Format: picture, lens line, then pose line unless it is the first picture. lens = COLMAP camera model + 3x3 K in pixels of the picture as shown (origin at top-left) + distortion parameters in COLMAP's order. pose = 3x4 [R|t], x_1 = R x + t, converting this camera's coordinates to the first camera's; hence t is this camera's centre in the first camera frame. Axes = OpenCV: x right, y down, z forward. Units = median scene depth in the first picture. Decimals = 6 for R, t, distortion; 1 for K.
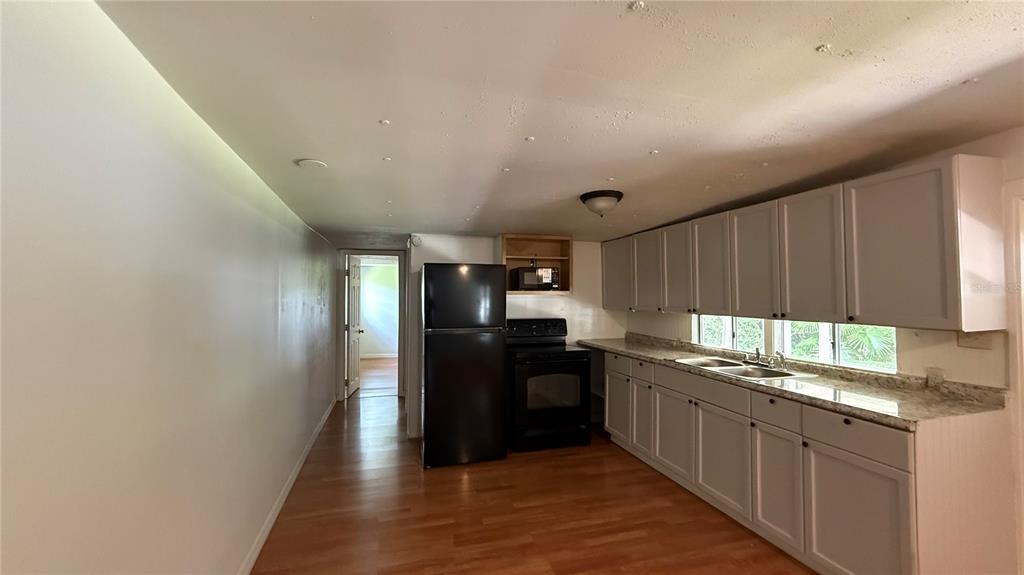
lens RADIAL K [[407.7, 0, 509.4], [0, 407.7, 285.7], [0, 0, 1]] dist [0.000209, -0.000462]
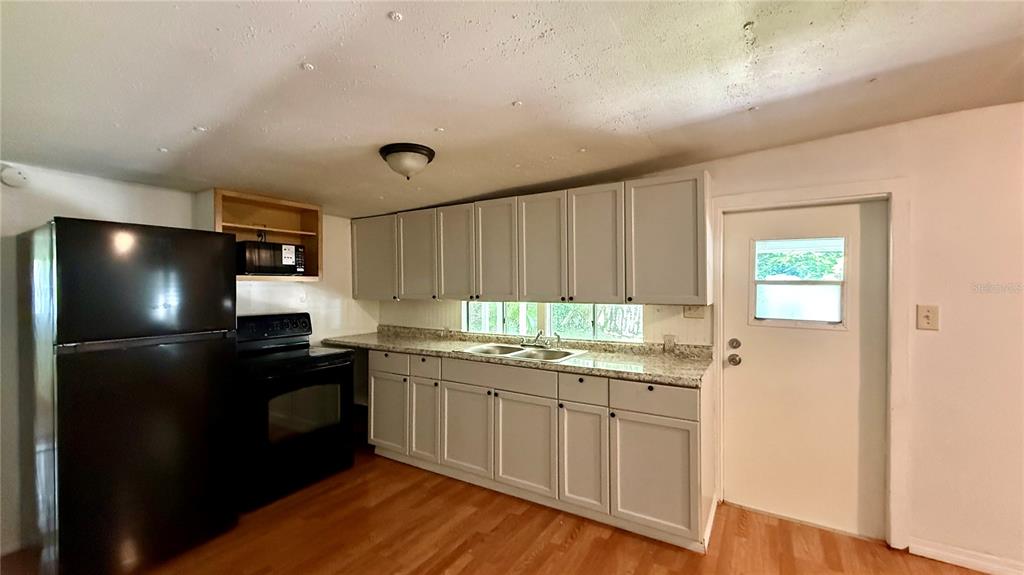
lens RADIAL K [[407.7, 0, 510.2], [0, 407.7, 286.0], [0, 0, 1]] dist [0.000209, -0.000462]
pose [[0.744064, -0.002839, 0.668103, -0.152939], [-0.010854, 0.999808, 0.016336, 0.021765], [-0.668021, -0.019407, 0.743890, 0.281400]]
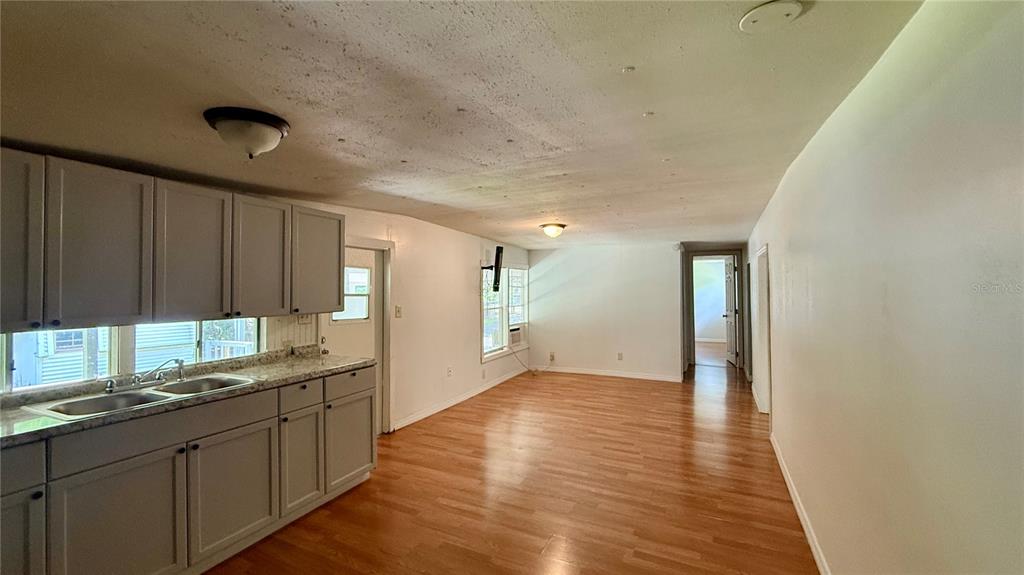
lens RADIAL K [[407.7, 0, 513.0], [0, 407.7, 284.7], [0, 0, 1]] dist [0.000209, -0.000462]
pose [[-0.744675, 0.017216, 0.667205, -0.434076], [-0.003819, 0.999541, -0.030054, 0.027291], [-0.667417, -0.024928, -0.744267, 1.178283]]
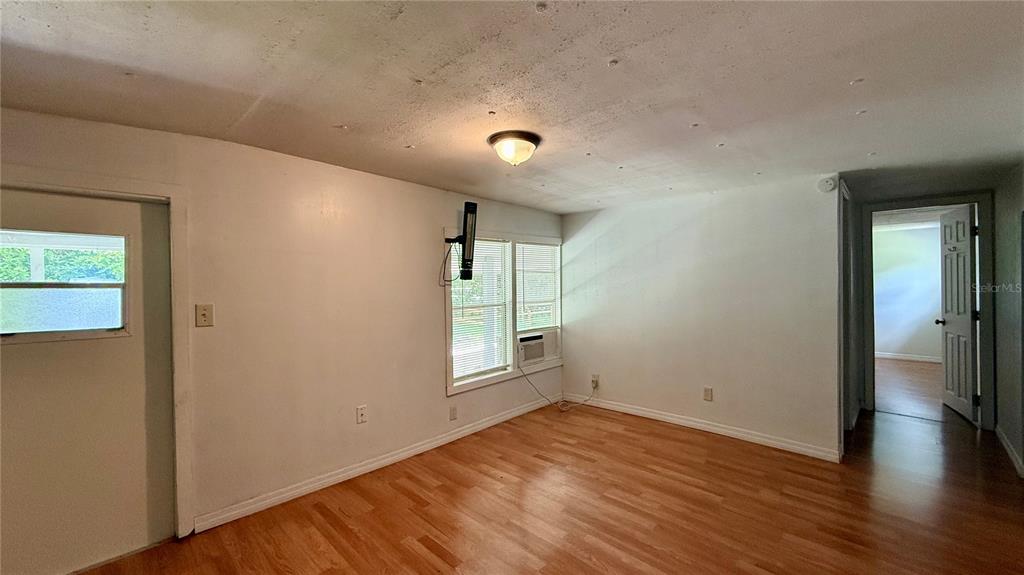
lens RADIAL K [[407.7, 0, 509.6], [0, 407.7, 285.8], [0, 0, 1]] dist [0.000209, -0.000462]
pose [[-0.502516, 0.002051, 0.864566, -0.125041], [-0.000701, 0.999996, -0.002779, 0.024105], [-0.864568, -0.002003, -0.502512, 0.204292]]
